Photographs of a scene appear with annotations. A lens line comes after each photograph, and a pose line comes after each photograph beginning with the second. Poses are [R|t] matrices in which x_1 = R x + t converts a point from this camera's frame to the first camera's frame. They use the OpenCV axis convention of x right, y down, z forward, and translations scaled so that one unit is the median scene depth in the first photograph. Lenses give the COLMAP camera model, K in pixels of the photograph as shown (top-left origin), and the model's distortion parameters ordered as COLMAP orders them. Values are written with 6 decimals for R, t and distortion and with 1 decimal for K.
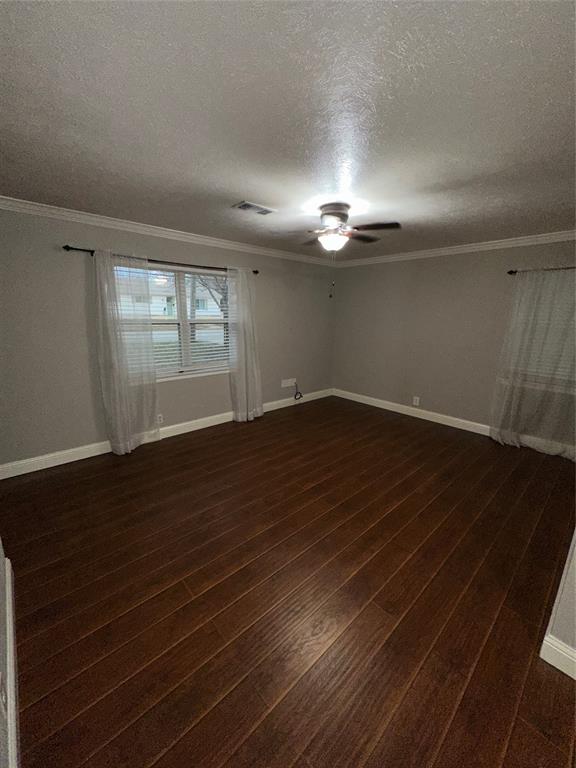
lens RADIAL K [[303.0, 0, 288.6], [0, 303.0, 385.2], [0, 0, 1]] dist [0.001576, -0.000261]
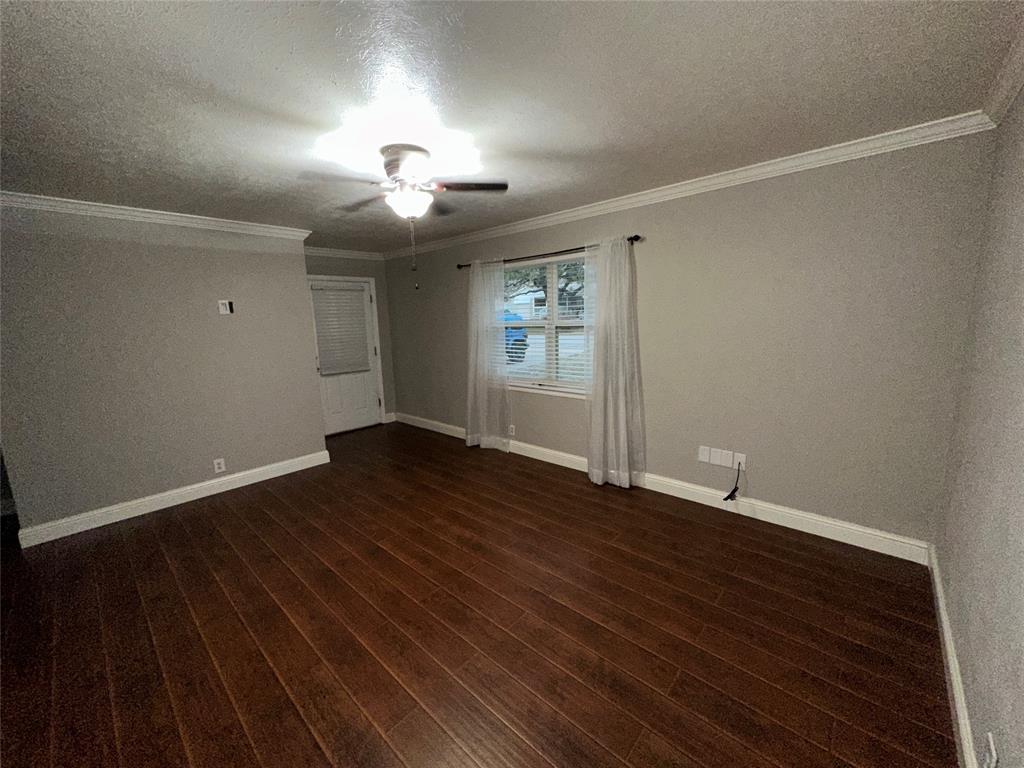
lens RADIAL K [[404.0, 0, 509.4], [0, 404.0, 385.3], [0, 0, 1]] dist [0.001576, -0.000261]
pose [[0.082160, 0.148823, -0.985445, 0.789327], [-0.191932, 0.972641, 0.130888, -0.186063], [0.977963, 0.178385, 0.108476, 0.872703]]
